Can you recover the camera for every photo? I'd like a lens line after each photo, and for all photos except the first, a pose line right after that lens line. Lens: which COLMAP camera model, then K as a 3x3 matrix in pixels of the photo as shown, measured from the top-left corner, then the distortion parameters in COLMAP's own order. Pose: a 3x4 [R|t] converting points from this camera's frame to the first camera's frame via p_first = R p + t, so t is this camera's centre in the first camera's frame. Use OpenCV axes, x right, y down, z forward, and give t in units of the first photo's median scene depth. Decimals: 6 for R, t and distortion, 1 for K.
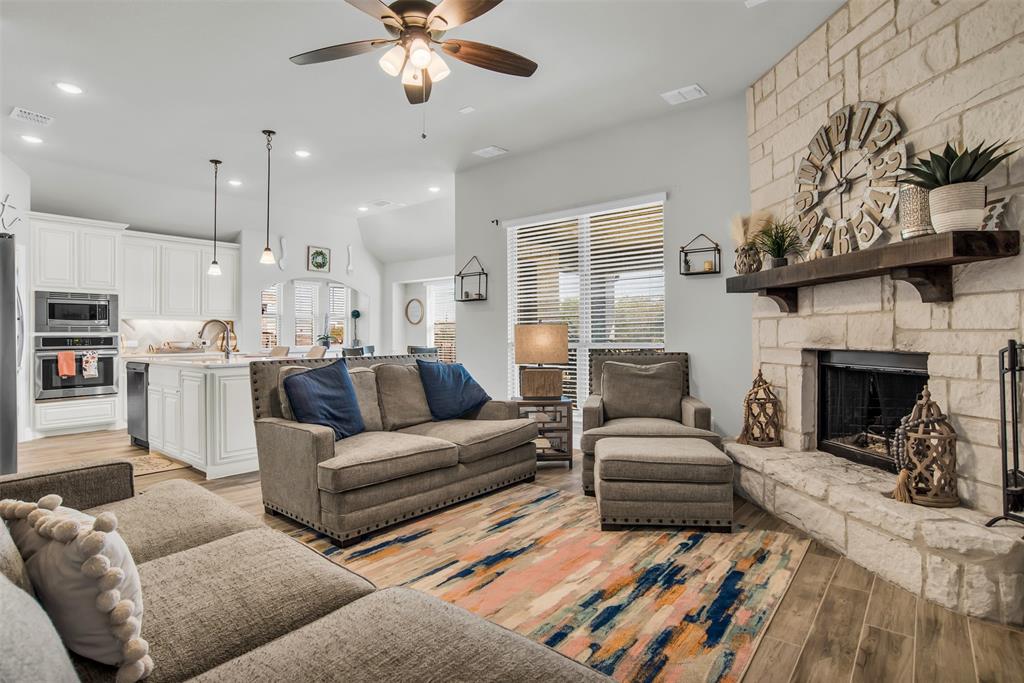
lens RADIAL K [[534.8, 0, 513.1], [0, 534.8, 331.6], [0, 0, 1]] dist [-0.062253, 0.032594]
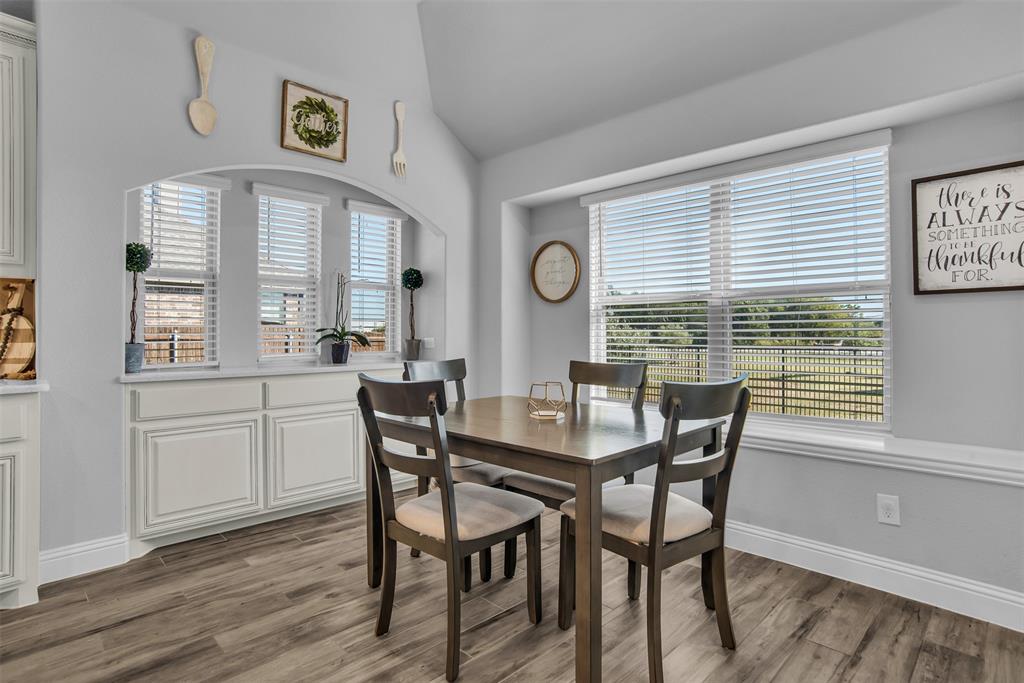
lens RADIAL K [[534.8, 0, 518.2], [0, 534.8, 320.7], [0, 0, 1]] dist [-0.062253, 0.032594]
pose [[0.994792, 0.002623, -0.101891, -0.462238], [-0.004056, 0.999896, -0.013860, 0.015067], [0.101844, 0.014201, 0.994699, 1.600974]]
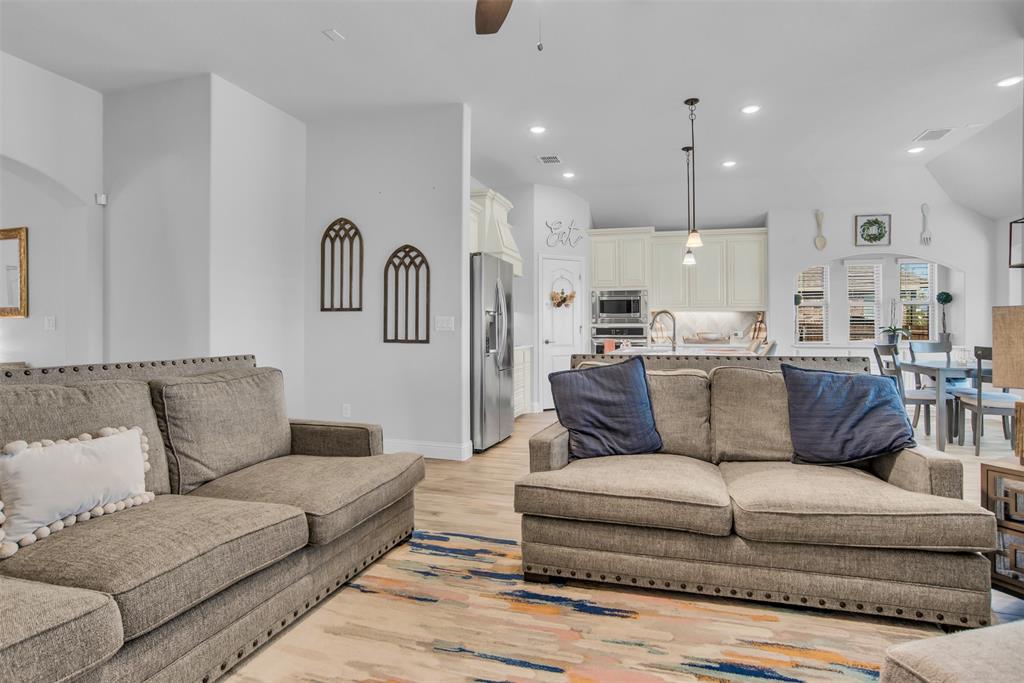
lens RADIAL K [[534.8, 0, 516.0], [0, 534.8, 326.8], [0, 0, 1]] dist [-0.062253, 0.032594]
pose [[0.386784, 0.004289, -0.922160, 0.352863], [0.003456, 0.999975, 0.006101, 0.000496], [0.922164, -0.005547, 0.386760, 0.521524]]
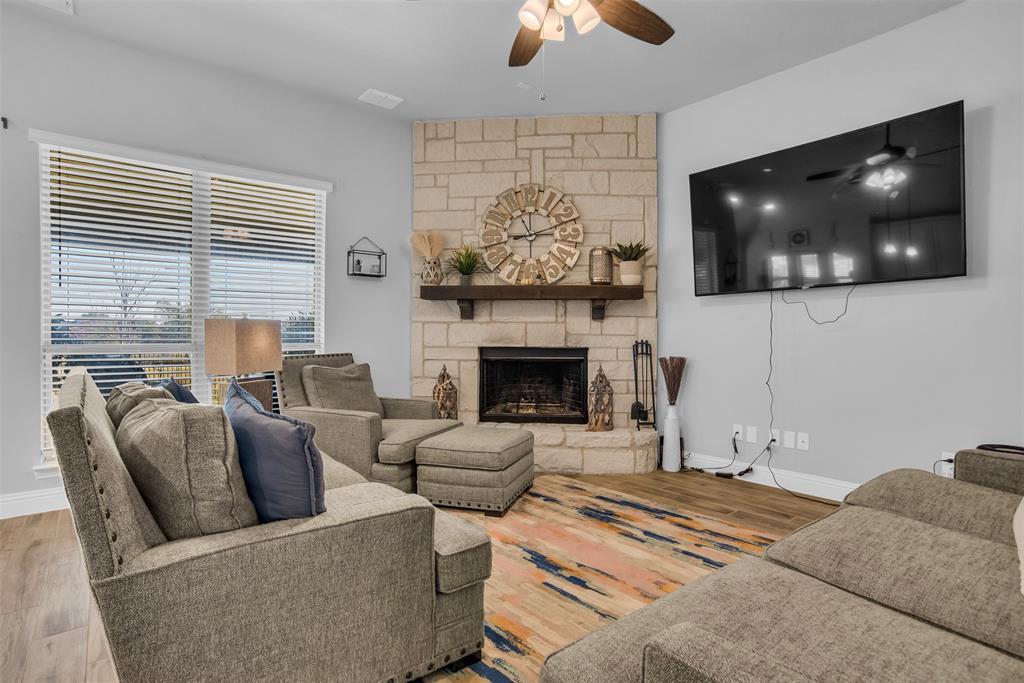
lens RADIAL K [[534.8, 0, 516.8], [0, 534.8, 341.7], [0, 0, 1]] dist [-0.062253, 0.032594]
pose [[0.177494, -0.001907, 0.984120, -0.750966], [-0.013090, 0.999905, 0.004298, 0.012332], [-0.984035, -0.013645, 0.177452, 0.666277]]
